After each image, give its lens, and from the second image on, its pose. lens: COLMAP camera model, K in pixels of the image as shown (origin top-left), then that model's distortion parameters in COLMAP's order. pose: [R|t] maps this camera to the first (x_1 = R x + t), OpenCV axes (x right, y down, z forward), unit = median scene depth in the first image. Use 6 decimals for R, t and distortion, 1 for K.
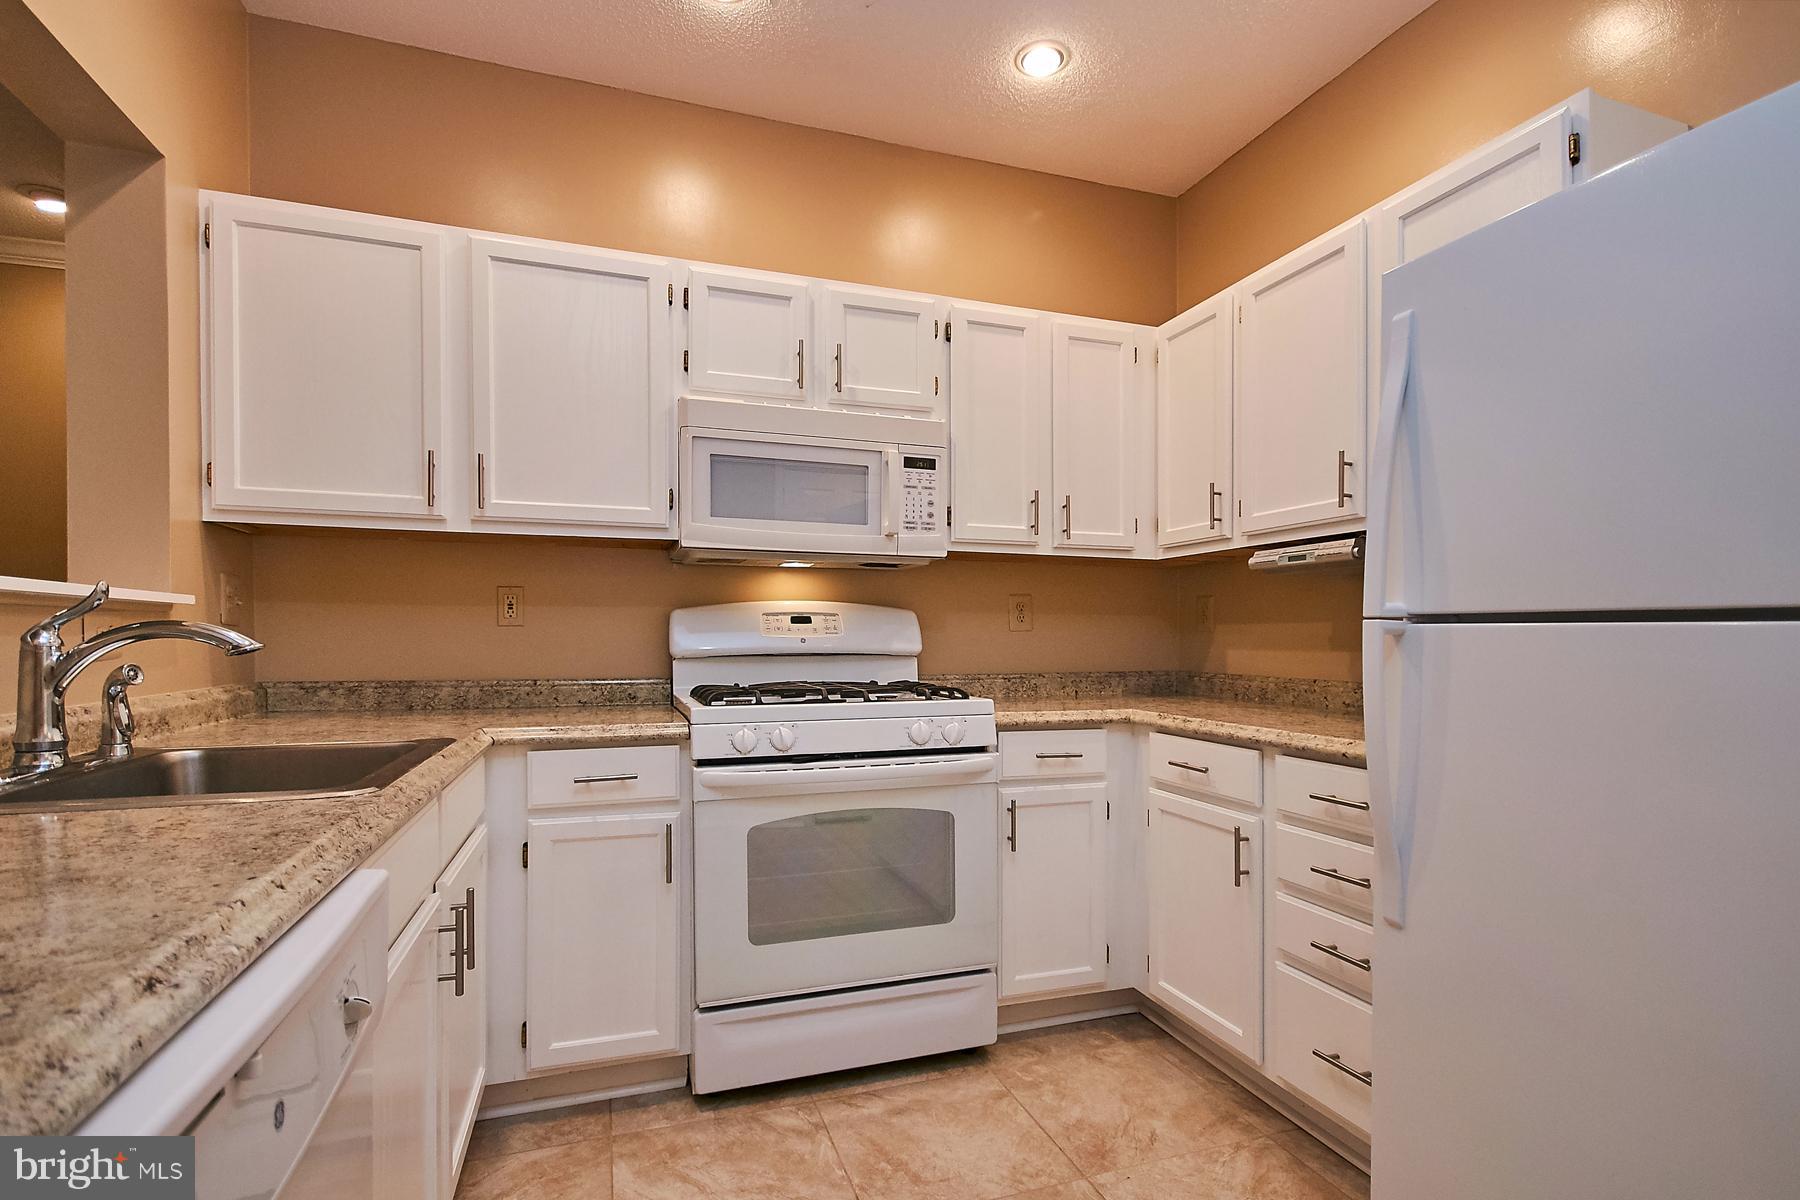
lens RADIAL K [[850.3, 0, 902.4], [0, 850.3, 632.1], [0, 0, 1]] dist [0.000907, 0.001102]
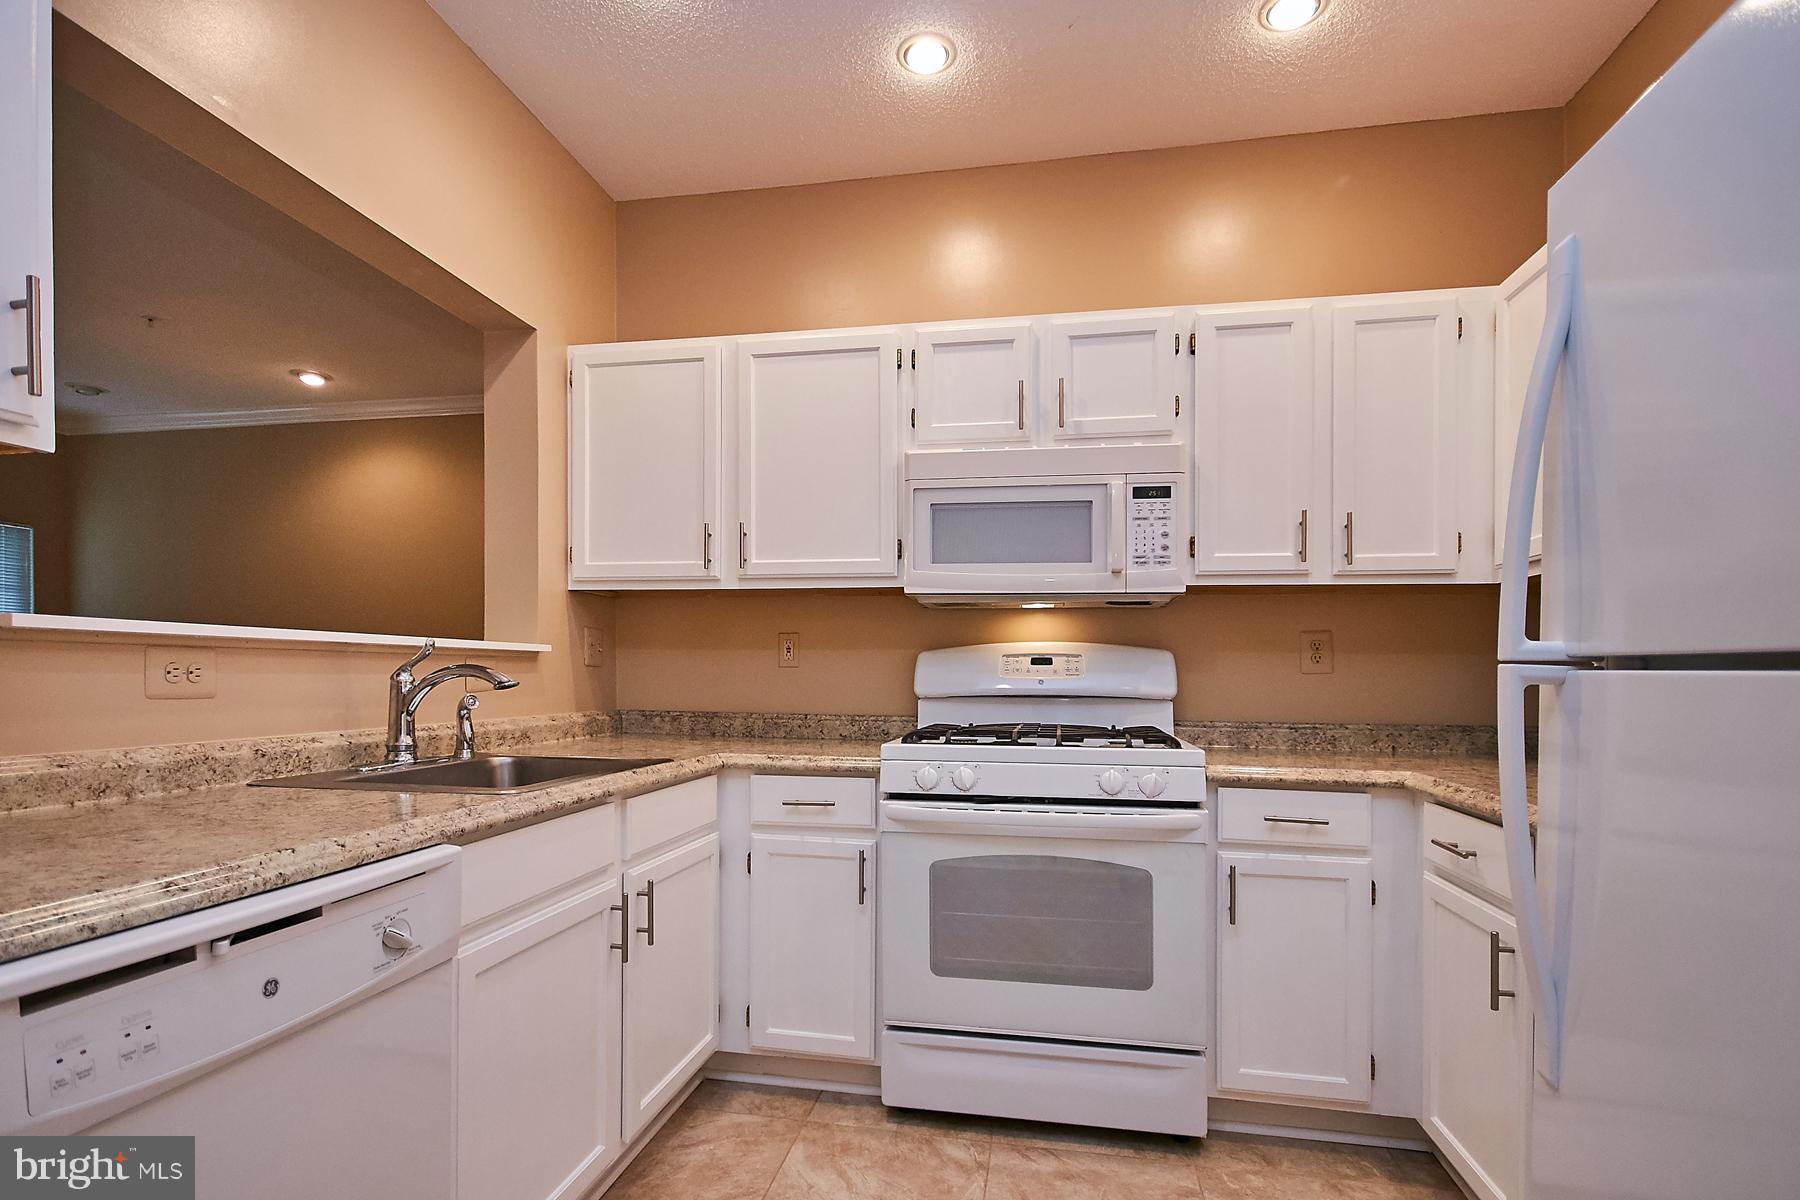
lens RADIAL K [[865.9, 0, 900.0], [0, 865.9, 668.3], [0, 0, 1]] dist [0.002397, 0.001028]
pose [[0.870996, 0.002834, -0.491283, 0.278344], [-0.004292, 0.999989, -0.001841, -0.004464], [0.491272, 0.003712, 0.870998, 0.050533]]
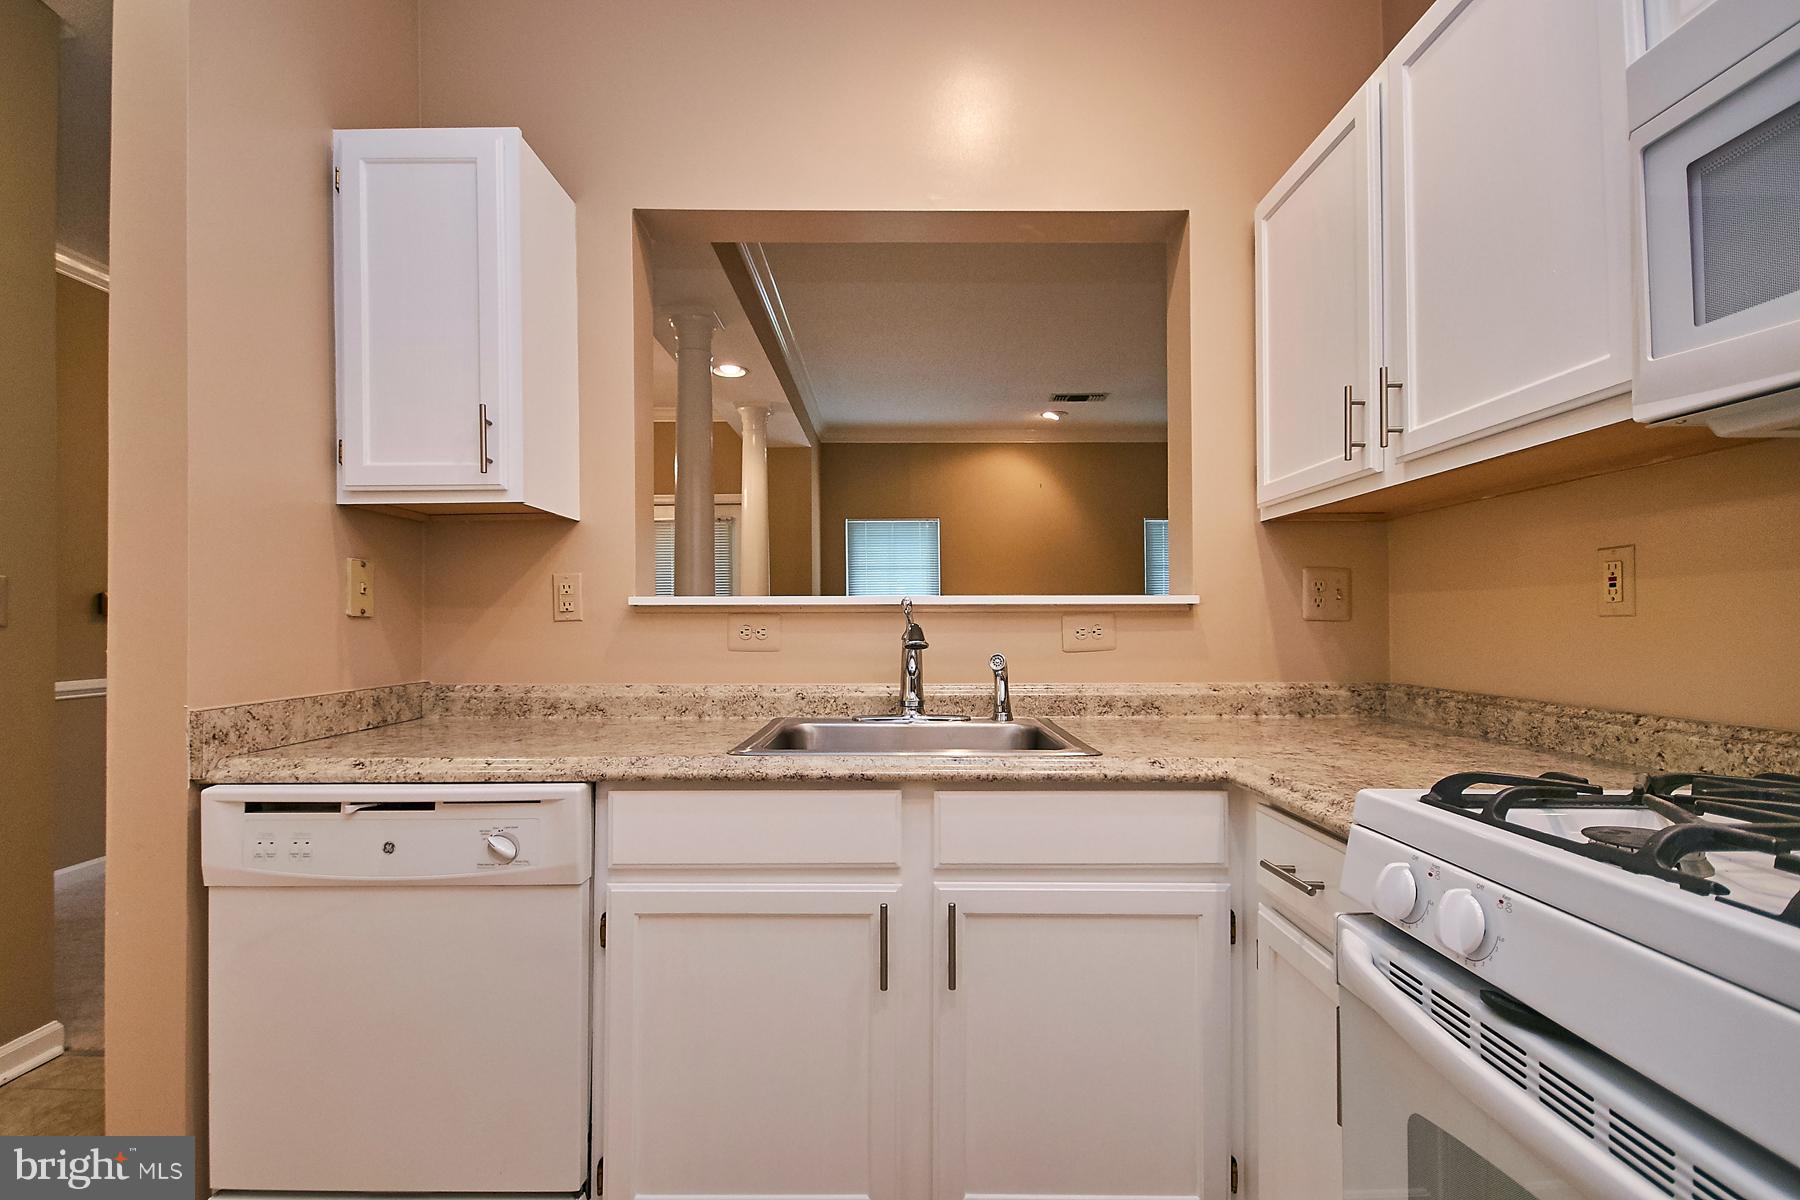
lens RADIAL K [[850.3, 0, 902.4], [0, 850.3, 632.1], [0, 0, 1]] dist [0.000907, 0.001102]
pose [[-0.320731, 0.007014, -0.947144, 0.260972], [0.006983, 0.999963, 0.005040, -0.003085], [0.947145, -0.004997, -0.320768, 0.805504]]
